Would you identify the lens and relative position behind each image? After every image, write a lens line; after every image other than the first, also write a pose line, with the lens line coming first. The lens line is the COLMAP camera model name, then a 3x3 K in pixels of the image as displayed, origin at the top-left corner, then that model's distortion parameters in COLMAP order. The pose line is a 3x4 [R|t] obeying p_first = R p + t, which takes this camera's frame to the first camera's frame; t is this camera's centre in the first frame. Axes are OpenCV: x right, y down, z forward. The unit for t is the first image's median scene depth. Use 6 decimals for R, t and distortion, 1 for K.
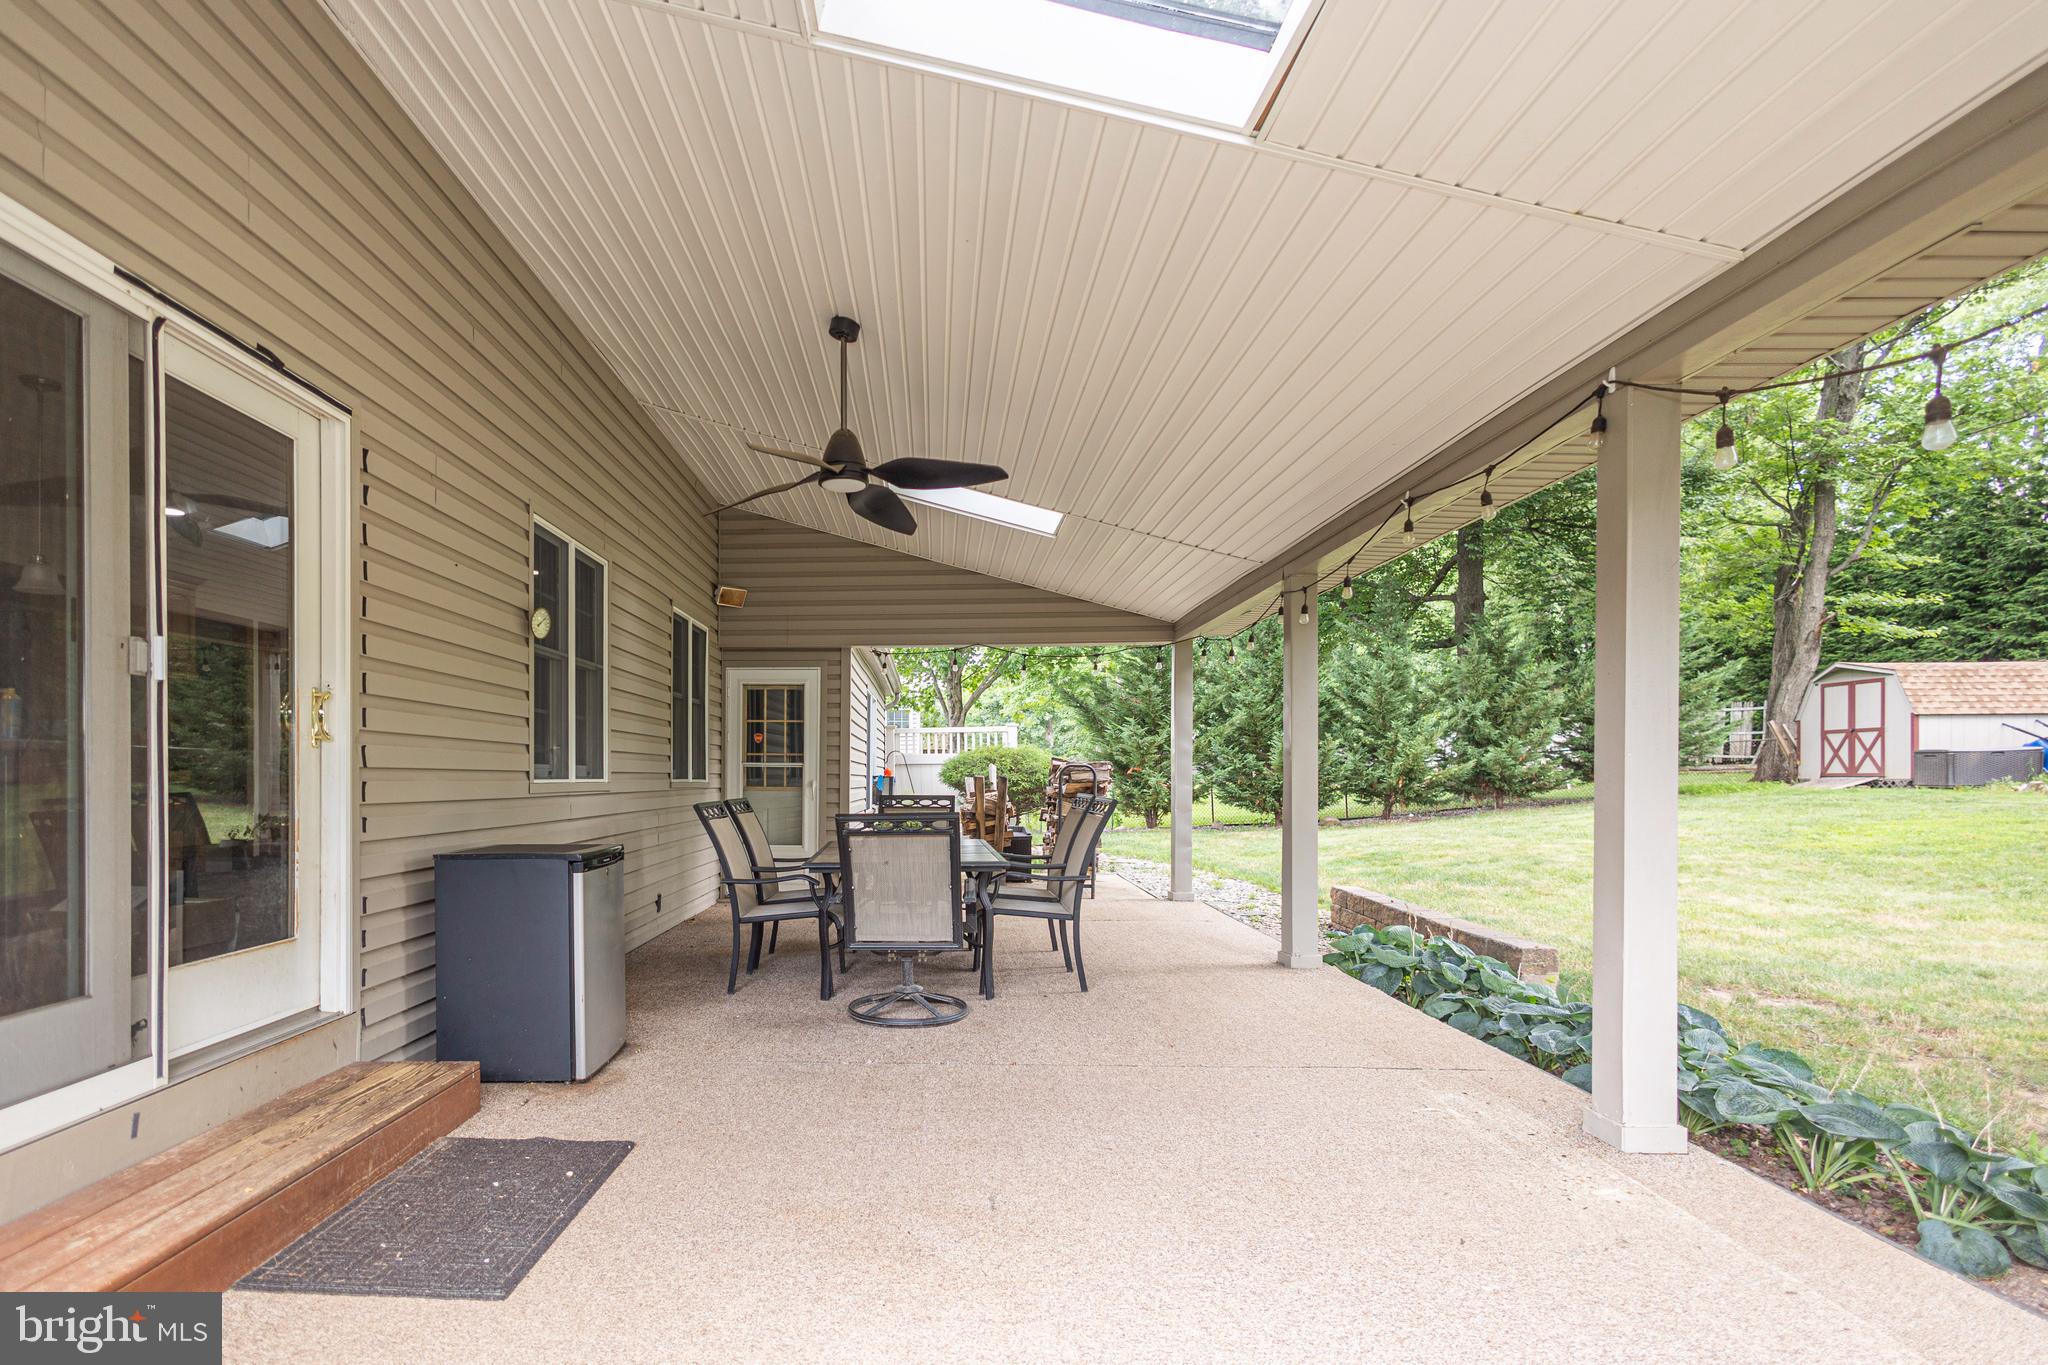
lens RADIAL K [[965.3, 0, 916.6], [0, 965.3, 778.1], [0, 0, 1]] dist [0.001278, 0.001511]
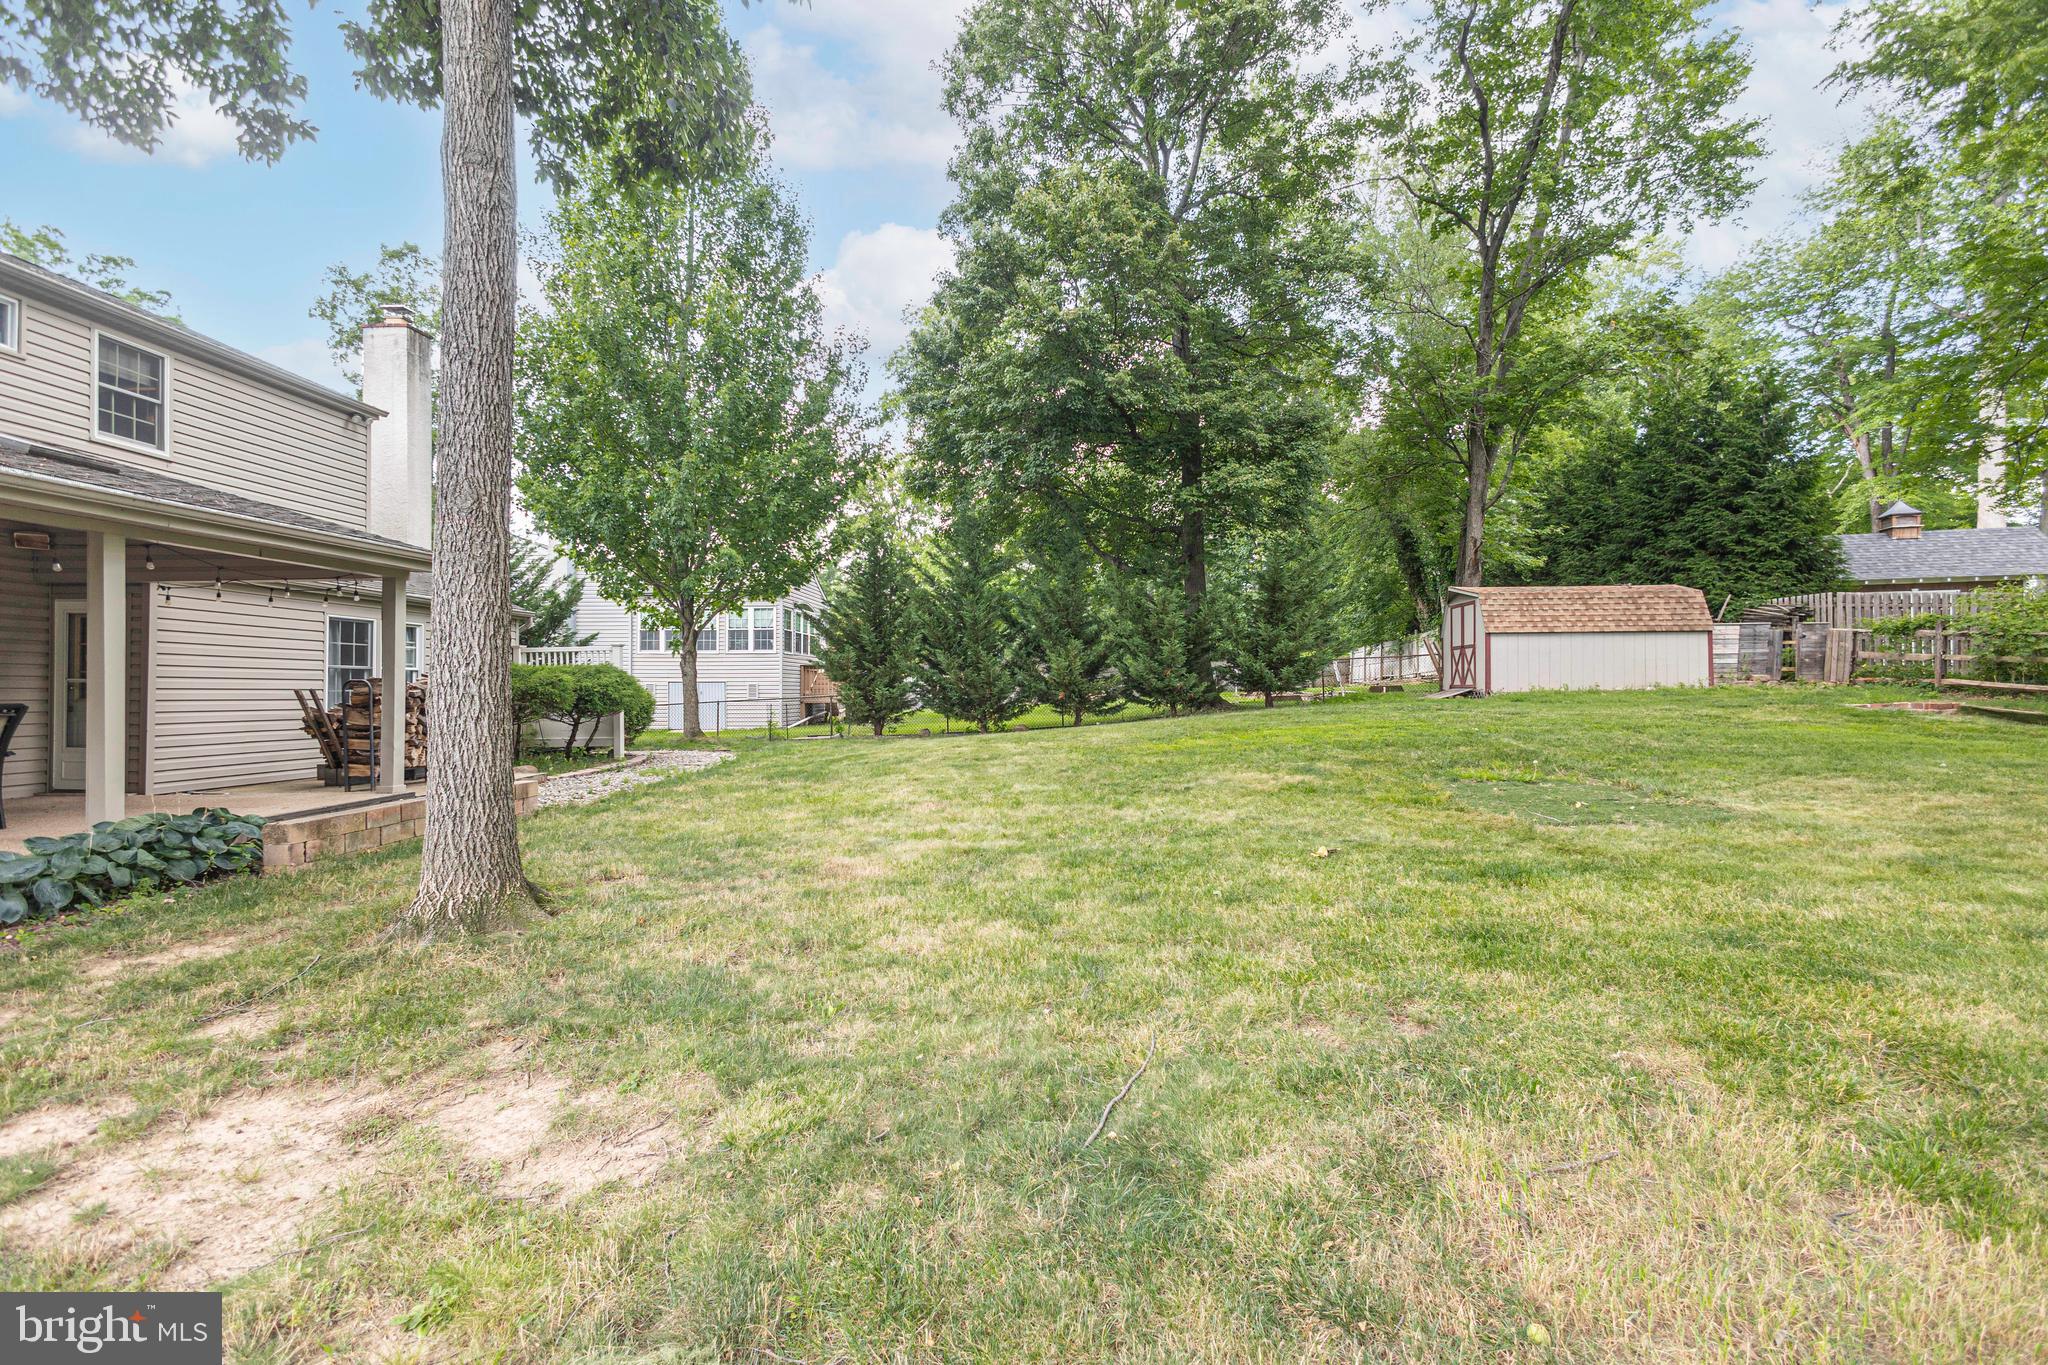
lens RADIAL K [[965.3, 0, 1034.0], [0, 965.3, 697.2], [0, 0, 1]] dist [0.001278, 0.001511]
pose [[0.999840, -0.003245, 0.017575, 0.461357], [0.003153, 0.999981, 0.005230, 0.002615], [-0.017591, -0.005174, 0.999832, -0.128596]]
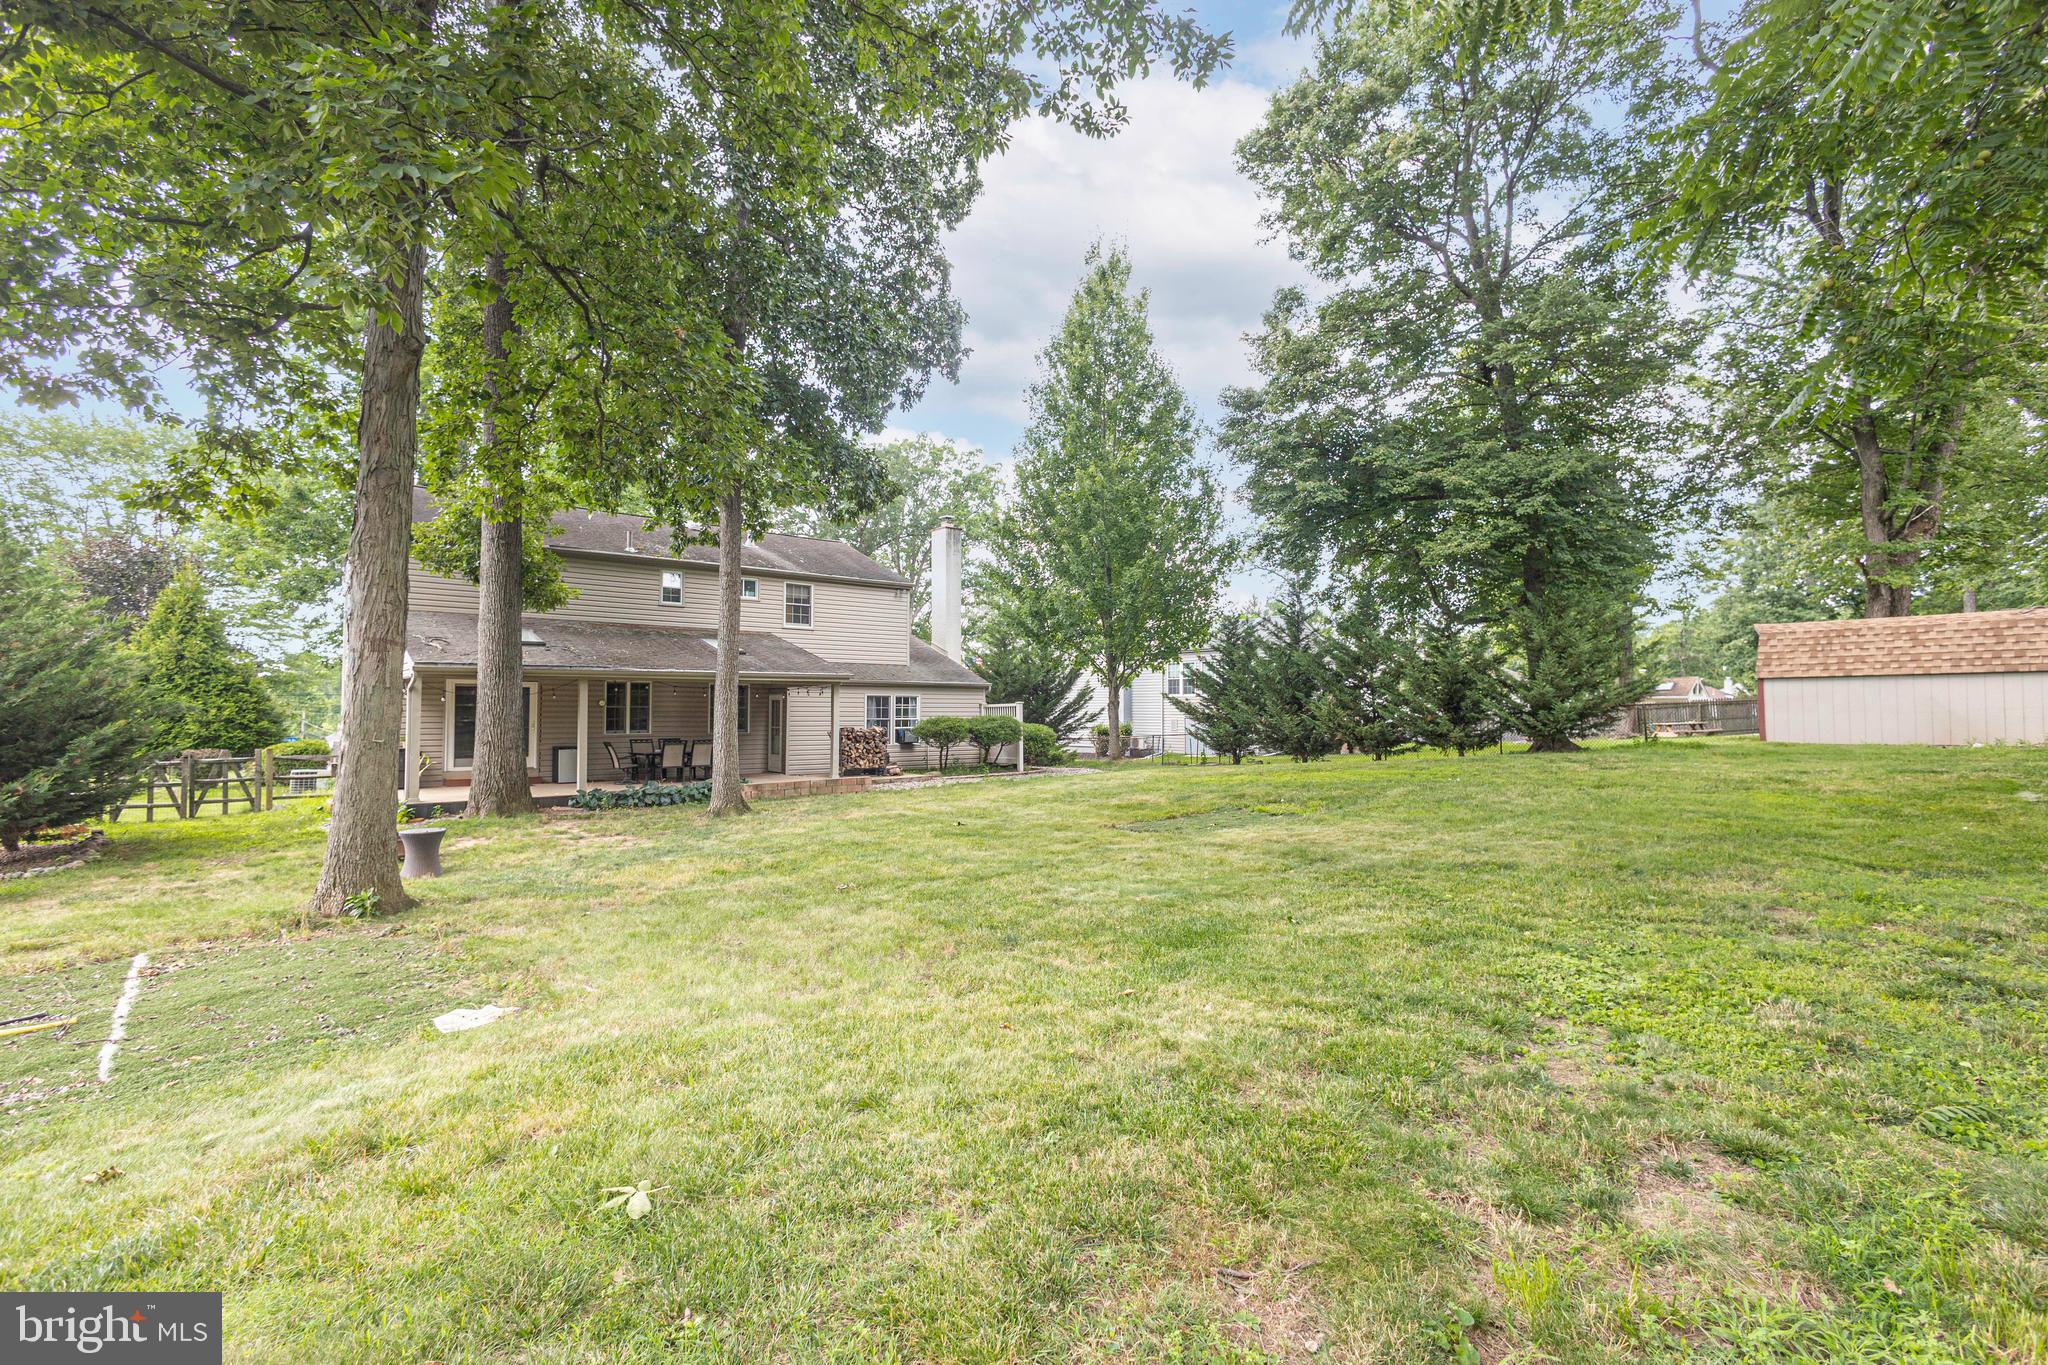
lens RADIAL K [[965.3, 0, 1008.7], [0, 965.3, 679.7], [0, 0, 1]] dist [0.001278, 0.001511]
pose [[0.684085, -0.025433, -0.728959, 1.198793], [-0.002874, 0.999290, -0.037562, -0.022925], [0.729397, 0.027791, 0.683526, -0.267273]]
